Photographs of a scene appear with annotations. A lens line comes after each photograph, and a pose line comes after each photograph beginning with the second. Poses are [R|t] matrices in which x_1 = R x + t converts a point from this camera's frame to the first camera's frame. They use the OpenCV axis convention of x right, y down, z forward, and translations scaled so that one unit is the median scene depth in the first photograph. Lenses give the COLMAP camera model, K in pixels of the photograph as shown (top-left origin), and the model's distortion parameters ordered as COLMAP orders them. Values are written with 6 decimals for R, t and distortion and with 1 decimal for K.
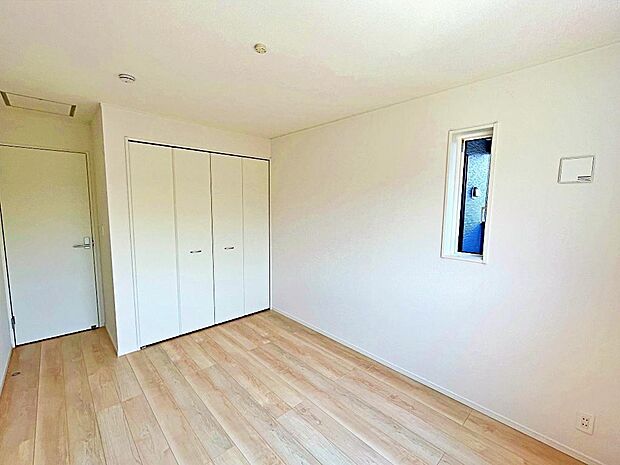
lens RADIAL K [[274.4, 0, 310.0], [0, 274.4, 232.5], [0, 0, 1]] dist [-0.001840, 0.000118]
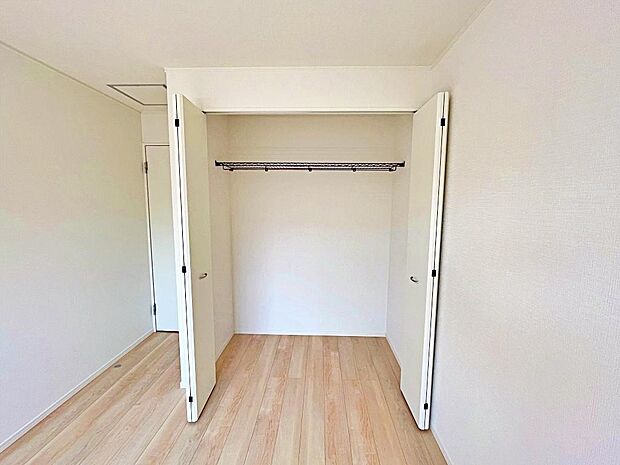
lens RADIAL K [[274.4, 0, 310.0], [0, 274.4, 232.5], [0, 0, 1]] dist [-0.001840, 0.000118]
pose [[0.709829, 0.072857, -0.700595, 0.094923], [-0.074064, 0.996843, 0.028625, -0.050949], [0.700469, 0.031570, 0.712984, 0.653725]]
